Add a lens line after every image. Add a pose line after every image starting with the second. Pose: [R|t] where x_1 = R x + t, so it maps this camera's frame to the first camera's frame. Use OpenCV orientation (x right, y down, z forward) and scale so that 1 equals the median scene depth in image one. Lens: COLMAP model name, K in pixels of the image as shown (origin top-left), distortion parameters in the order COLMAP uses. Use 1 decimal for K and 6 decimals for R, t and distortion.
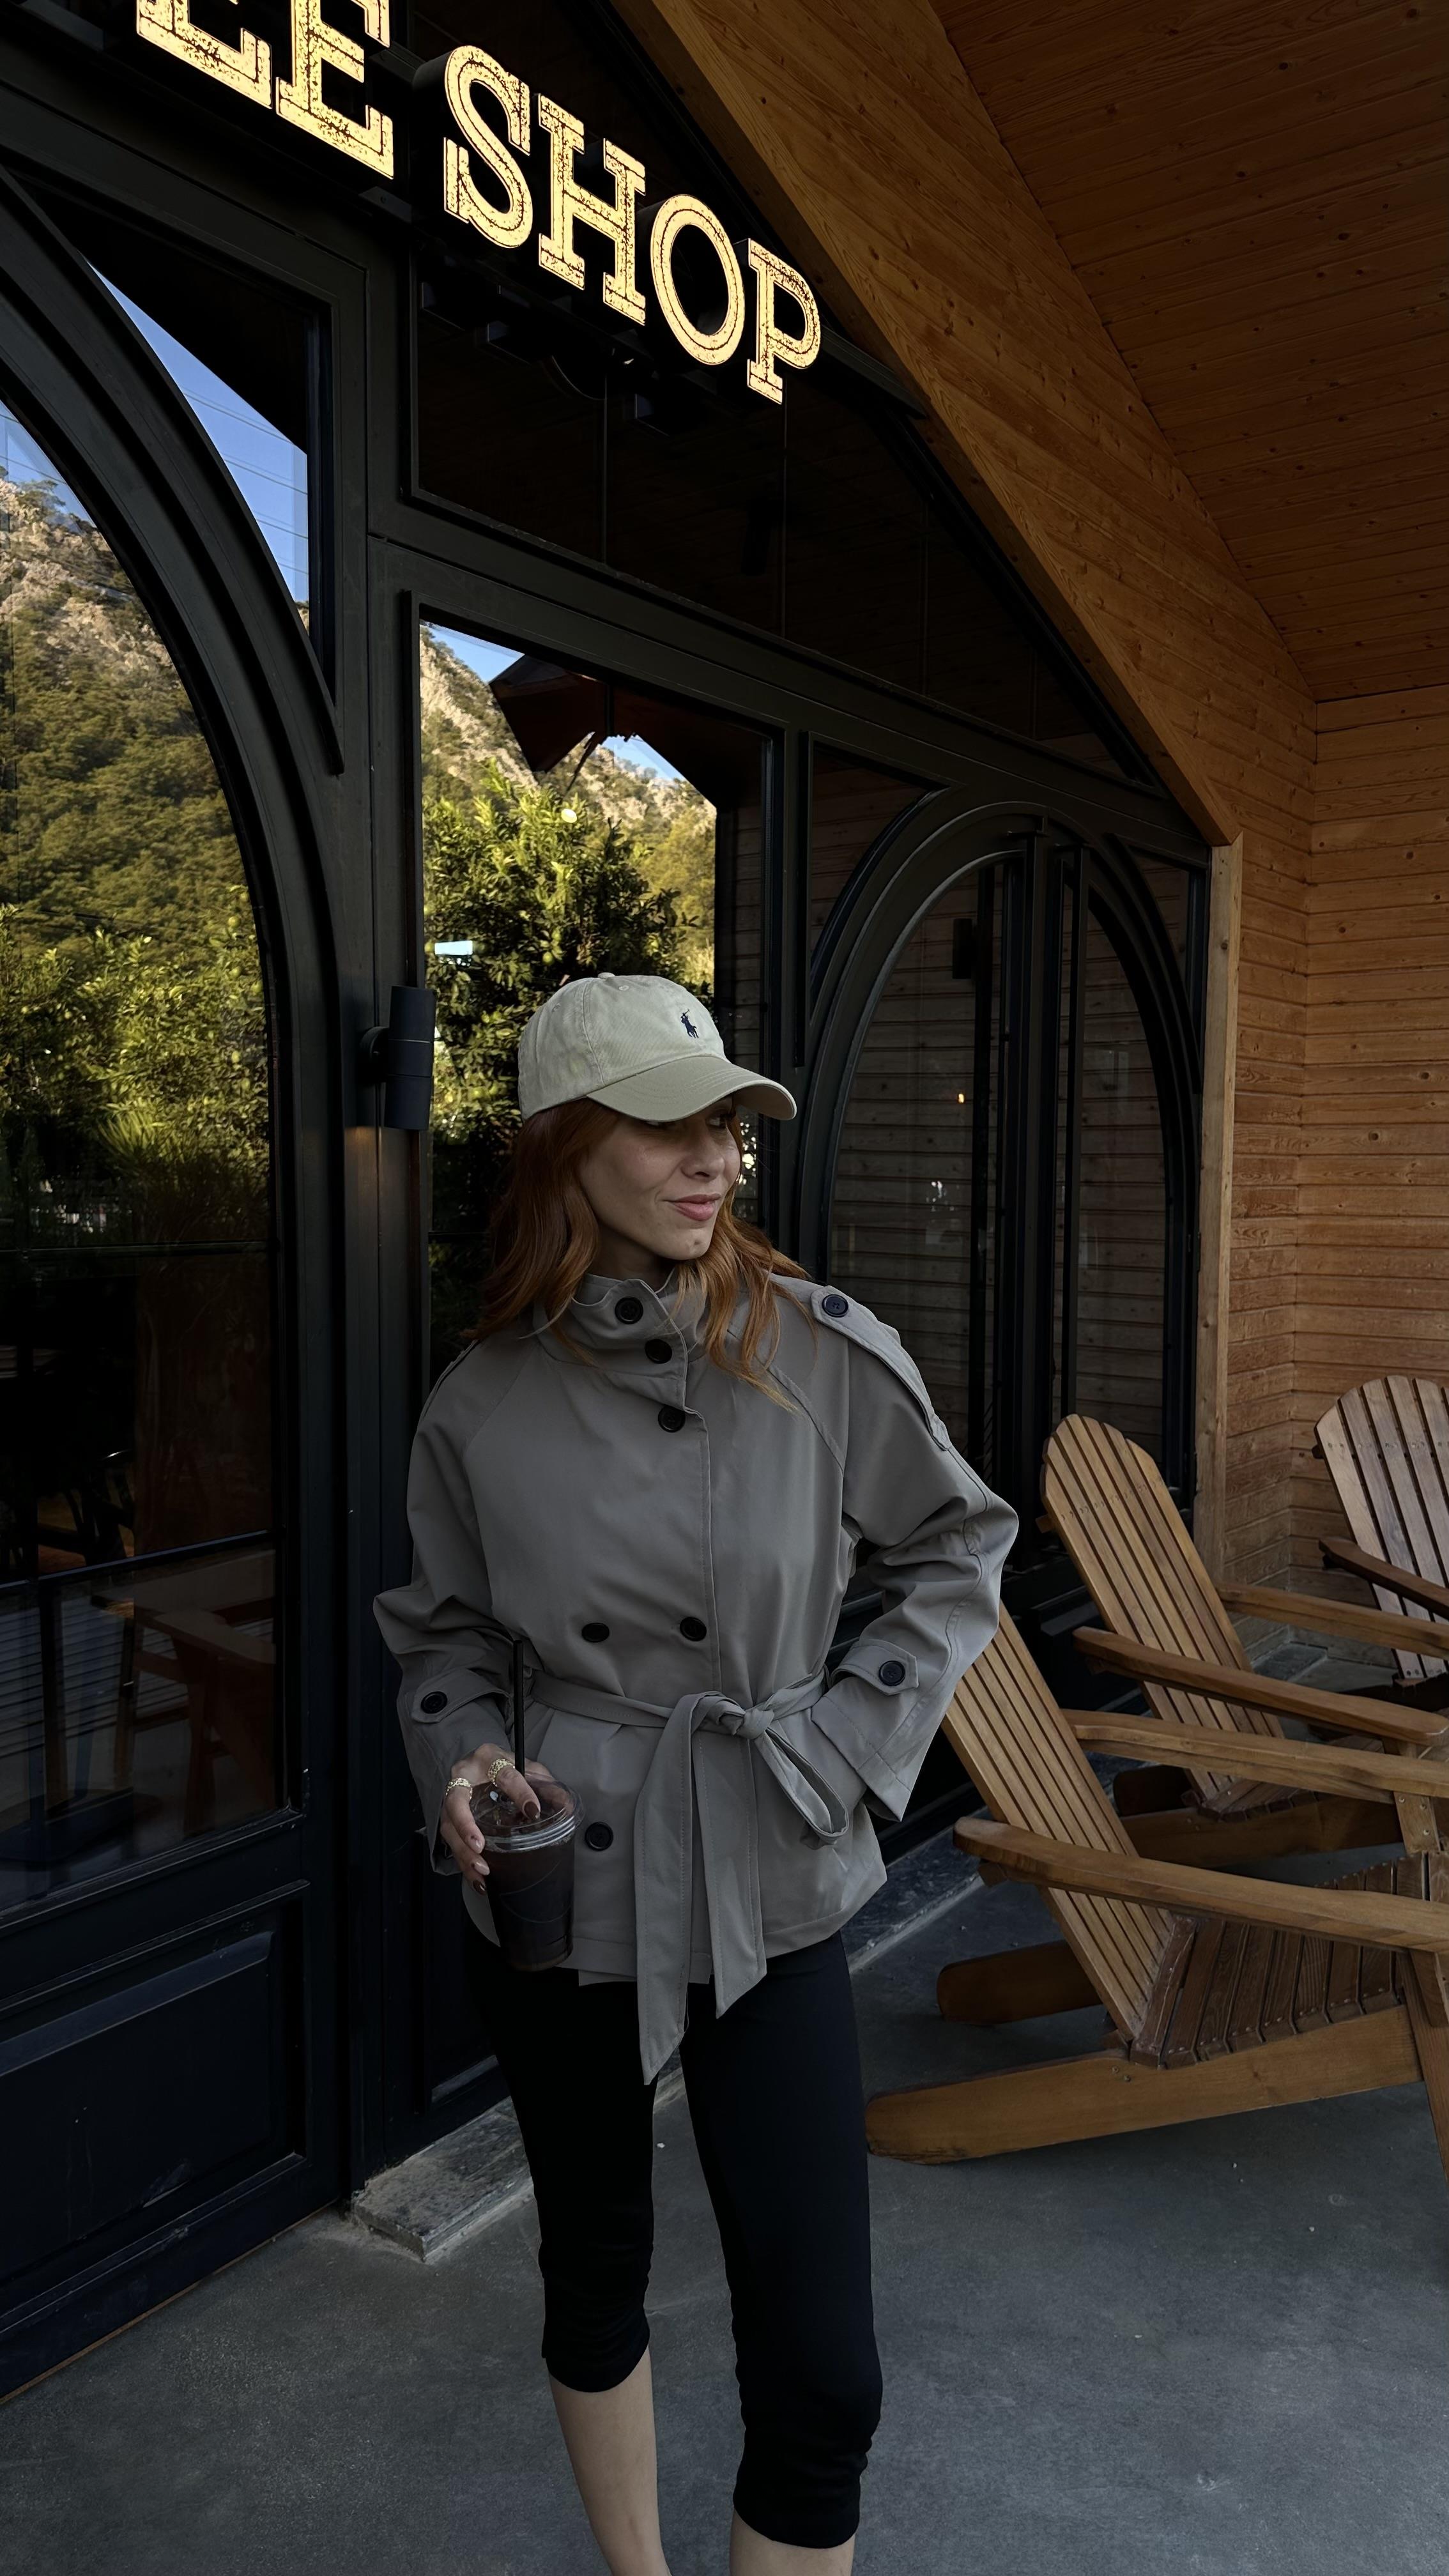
lens RADIAL K [[1815.3, 0, 708.6], [0, 1815.3, 1307.4], [0, 0, 1]] dist [0.017409, -0.026865]
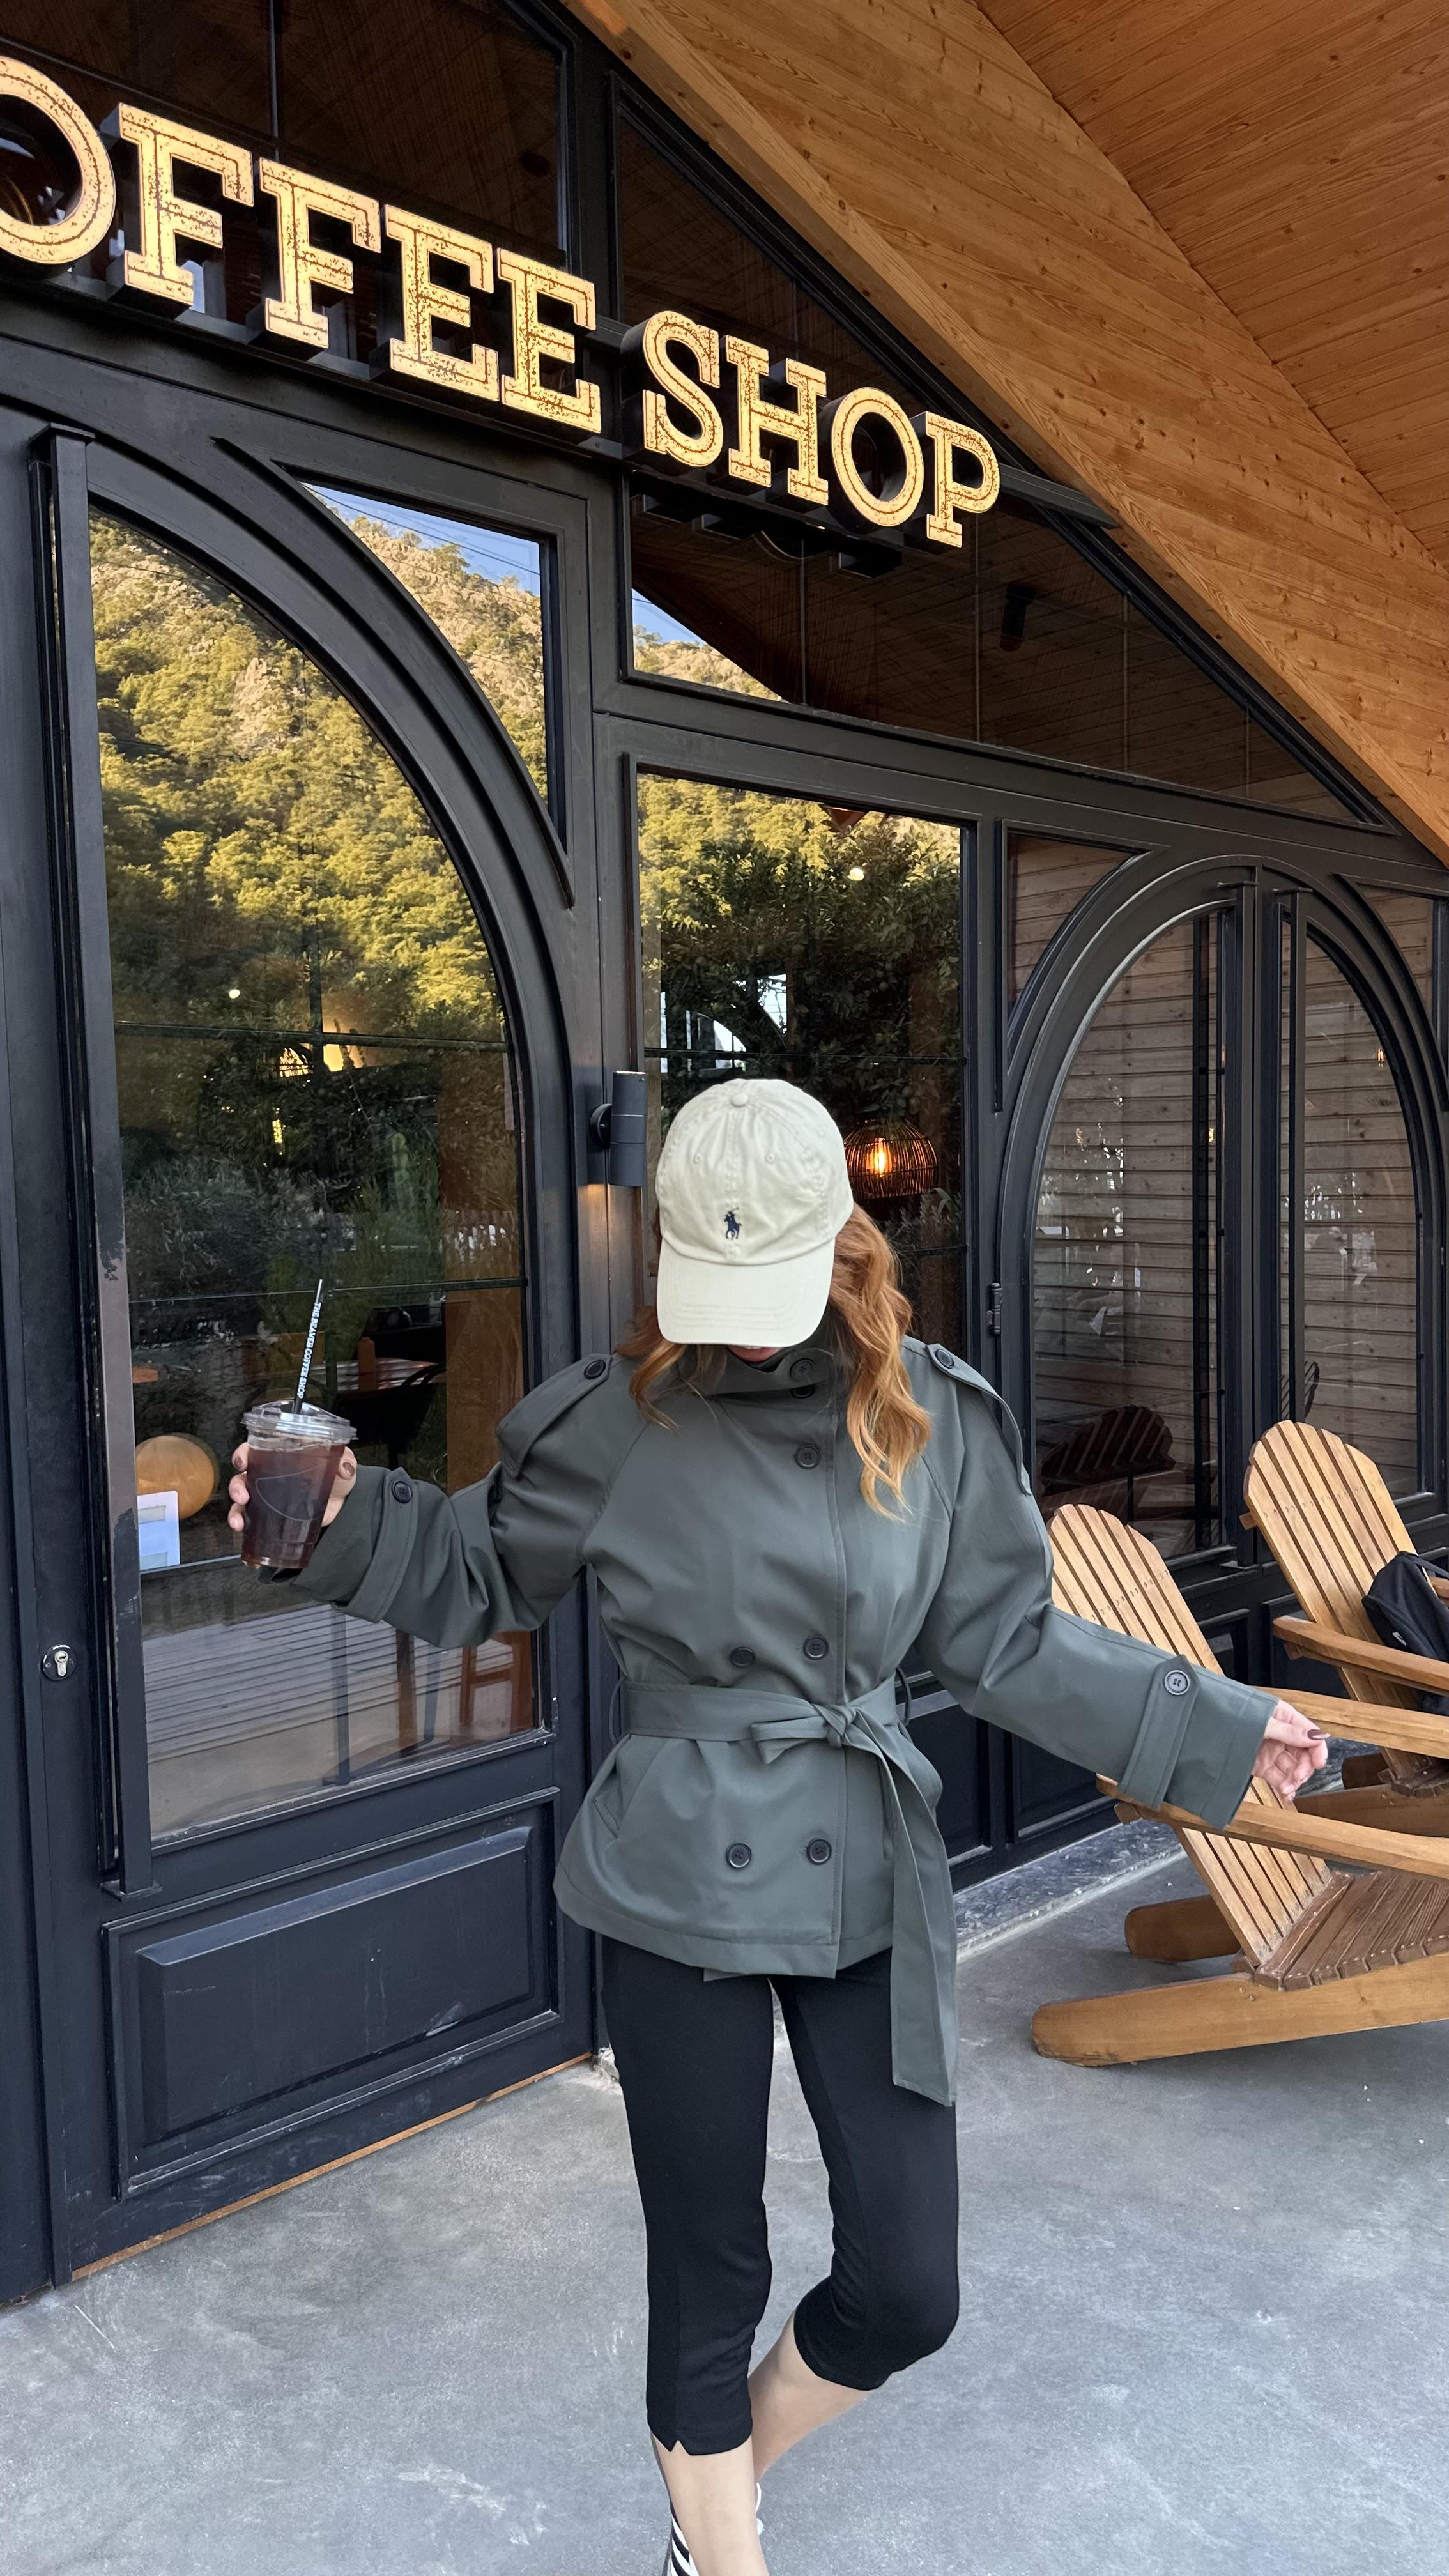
lens RADIAL K [[1792.3, 0, 720.0], [0, 1792.3, 1310.1], [0, 0, 1]] dist [0.018468, -0.031183]
pose [[0.978658, -0.011377, -0.205181, 0.136070], [0.010175, 0.999924, -0.006915, -0.003756], [0.205244, 0.004680, 0.978700, -0.171402]]
